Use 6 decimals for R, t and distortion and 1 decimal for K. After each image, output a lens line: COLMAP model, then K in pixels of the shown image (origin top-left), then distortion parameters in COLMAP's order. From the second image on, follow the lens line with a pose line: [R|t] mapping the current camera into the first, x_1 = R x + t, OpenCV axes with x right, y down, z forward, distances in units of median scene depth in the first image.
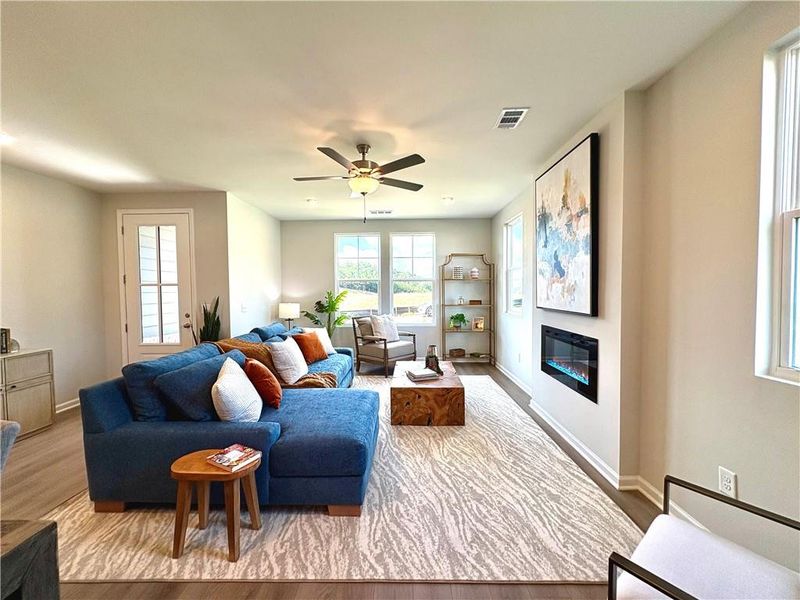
lens RADIAL K [[323.2, 0, 397.2], [0, 323.2, 301.0], [0, 0, 1]] dist [-0.002957, 0.000297]
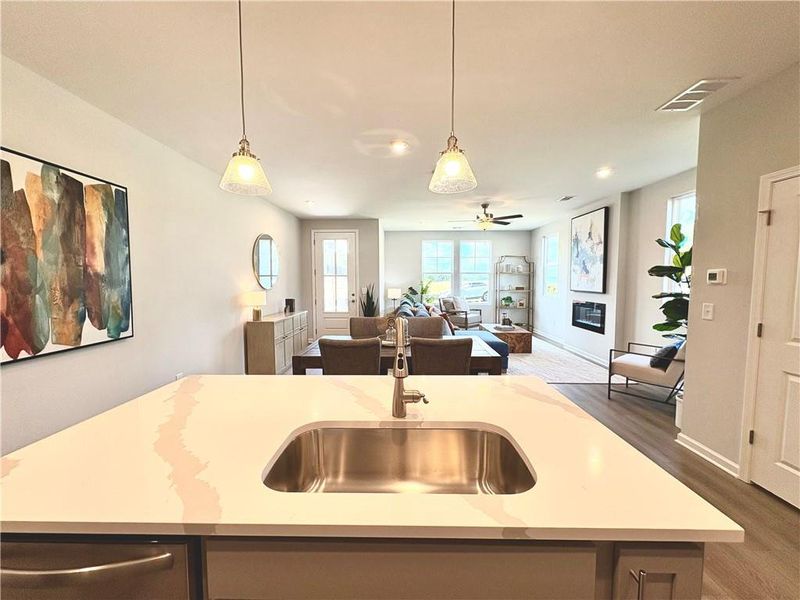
lens RADIAL K [[323.2, 0, 399.7], [0, 323.2, 301.7], [0, 0, 1]] dist [-0.002957, 0.000297]
pose [[0.999970, 0.006151, 0.004792, -0.529663], [-0.006315, 0.999371, 0.034886, 0.027270], [-0.004574, -0.034915, 0.999380, -0.796181]]
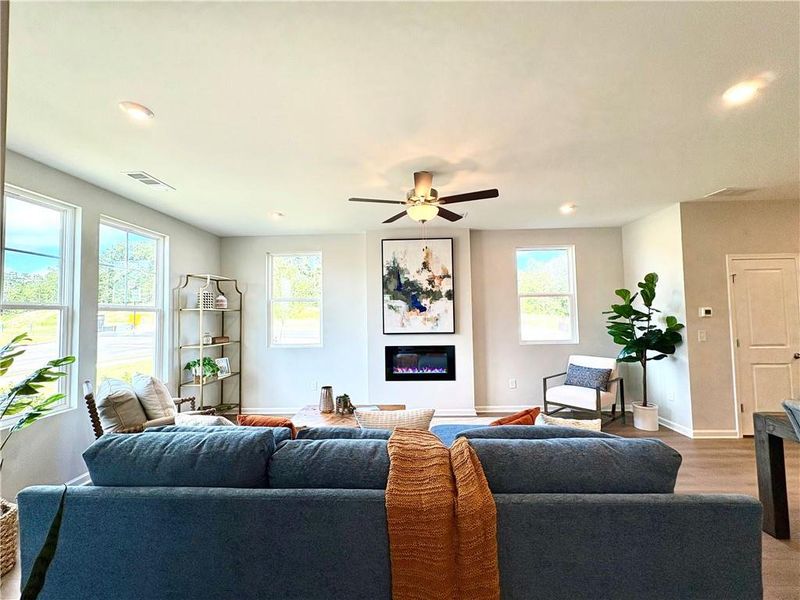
lens RADIAL K [[323.2, 0, 398.3], [0, 323.2, 302.5], [0, 0, 1]] dist [-0.002957, 0.000297]
pose [[0.013169, 0.049821, 0.998671, -0.921654], [0.050807, 0.997434, -0.050430, -0.038015], [-0.998622, 0.051403, 0.010604, 0.935299]]
